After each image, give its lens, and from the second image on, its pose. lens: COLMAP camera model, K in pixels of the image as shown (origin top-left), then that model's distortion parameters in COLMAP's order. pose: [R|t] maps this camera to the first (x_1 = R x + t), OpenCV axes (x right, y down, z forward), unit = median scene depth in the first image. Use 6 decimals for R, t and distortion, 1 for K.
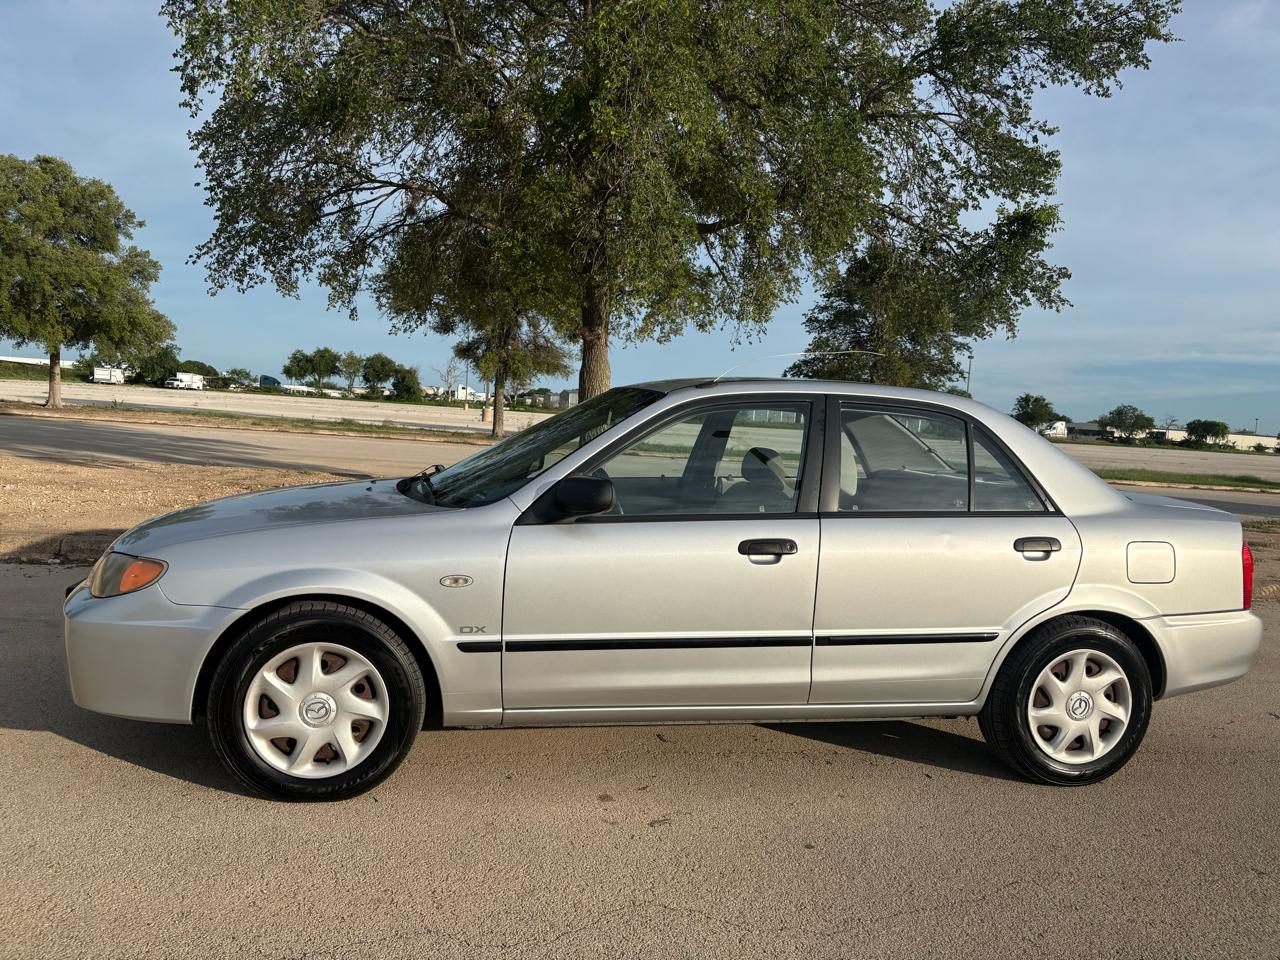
lens RADIAL K [[974.6, 0, 632.2], [0, 974.6, 474.9], [0, 0, 1]] dist [0.005349, 0.009413]
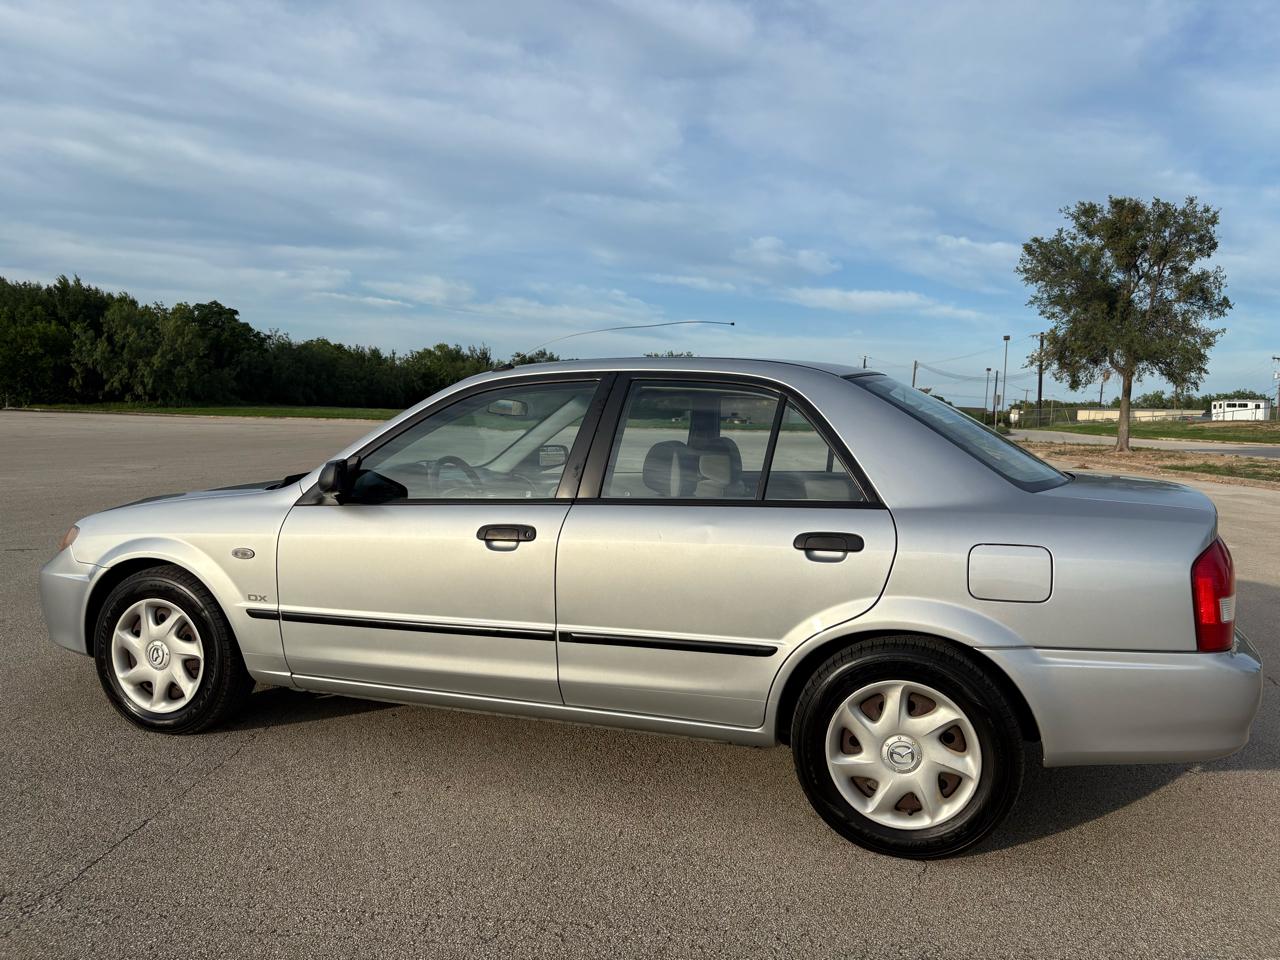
lens RADIAL K [[969.0, 0, 632.5], [0, 969.0, 482.9], [0, 0, 1]] dist [0.020884, -0.009412]
pose [[0.858120, -0.001717, -0.513446, 0.666111], [-0.005296, 0.999912, -0.012196, 0.032195], [0.513421, 0.013184, 0.858035, 0.222699]]
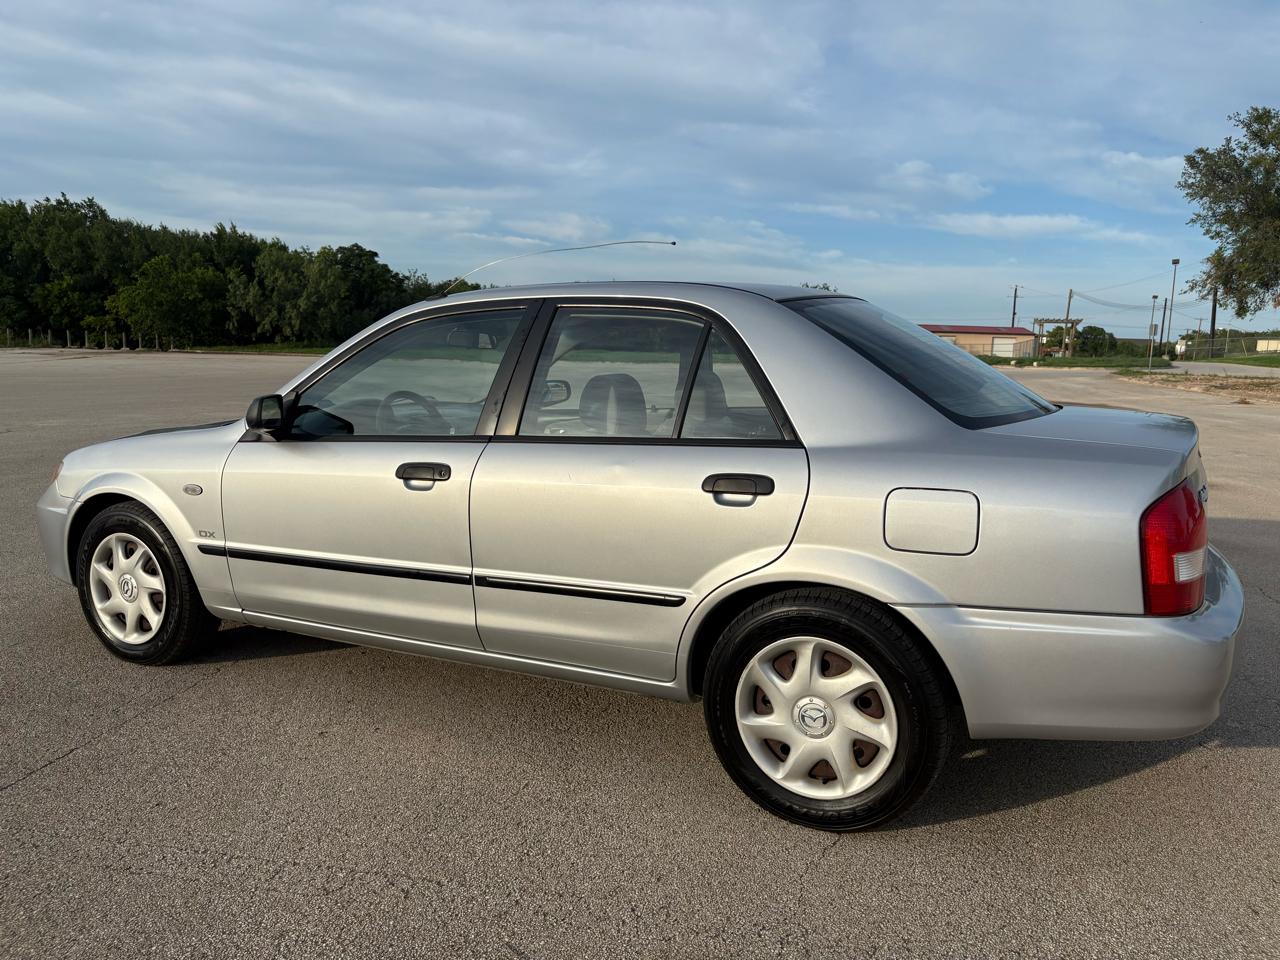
lens RADIAL K [[974.6, 0, 632.2], [0, 974.6, 474.9], [0, 0, 1]] dist [0.005349, 0.009413]
pose [[0.778892, 0.033466, -0.626265, 0.785309], [-0.006755, 0.998965, 0.044980, 0.031126], [0.627122, -0.030804, 0.778312, 0.370388]]
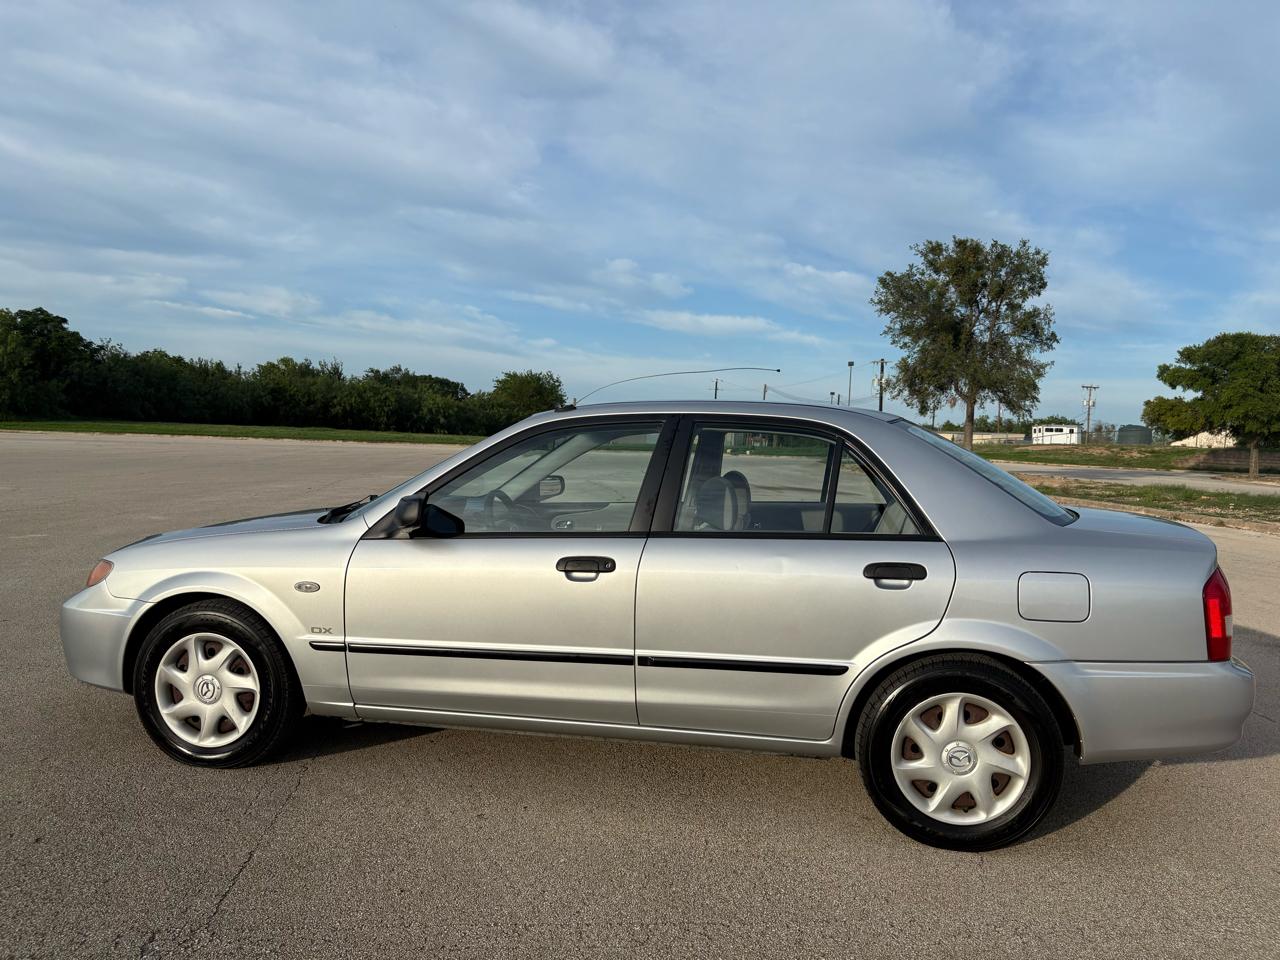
lens RADIAL K [[970.8, 0, 630.7], [0, 970.8, 491.9], [0, 0, 1]] dist [0.012240, -0.002061]
pose [[0.923826, -0.006684, -0.382754, 0.517652], [-0.002392, 0.999727, -0.023230, 0.018992], [0.382805, 0.022376, 0.923558, 0.072573]]
